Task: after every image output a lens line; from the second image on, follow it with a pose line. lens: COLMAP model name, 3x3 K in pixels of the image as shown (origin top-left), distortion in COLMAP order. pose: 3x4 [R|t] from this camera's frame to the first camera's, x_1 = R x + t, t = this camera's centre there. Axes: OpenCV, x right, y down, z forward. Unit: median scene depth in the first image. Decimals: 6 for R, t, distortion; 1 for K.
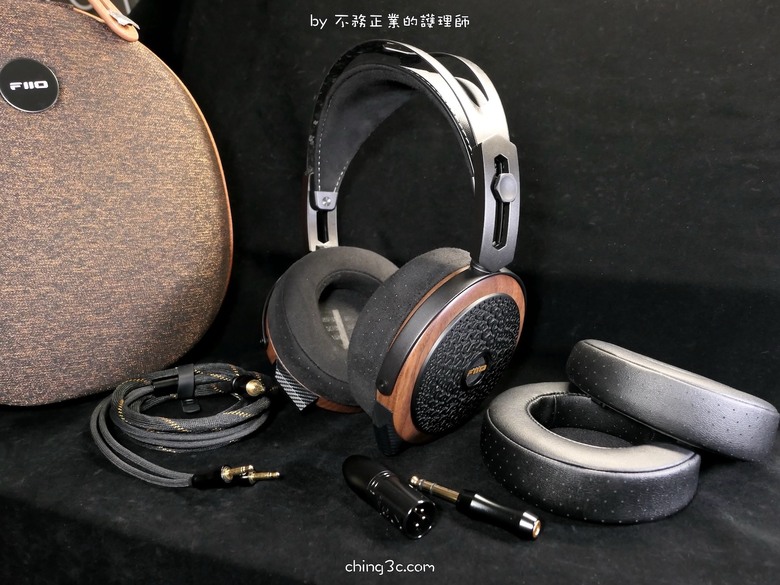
lens RADIAL K [[571.1, 0, 383.9], [0, 571.1, 296.9], [0, 0, 1]] dist [0.009936, -0.020722]
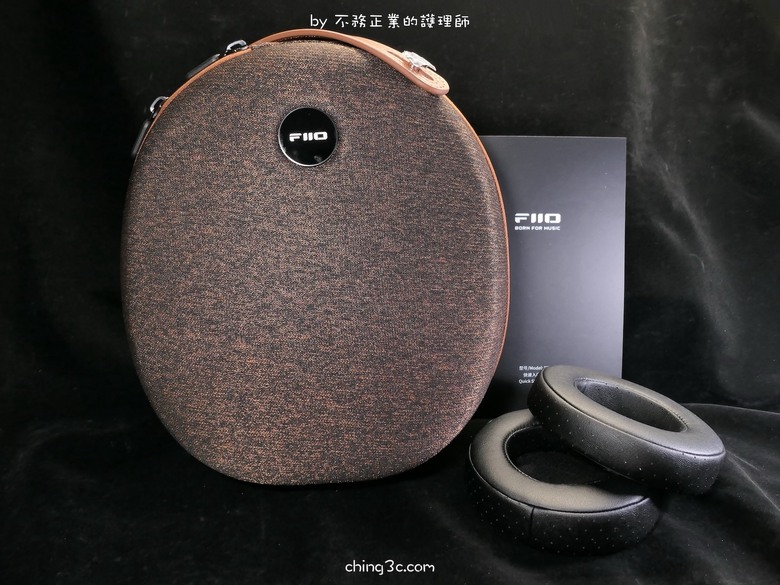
lens RADIAL K [[571.1, 0, 391.2], [0, 571.1, 288.4], [0, 0, 1]] dist [0.009936, -0.020722]
pose [[0.905531, 0.113722, -0.408756, -0.113113], [-0.151637, 0.986524, -0.061459, -0.099208], [0.396258, 0.117635, 0.910572, 0.261028]]
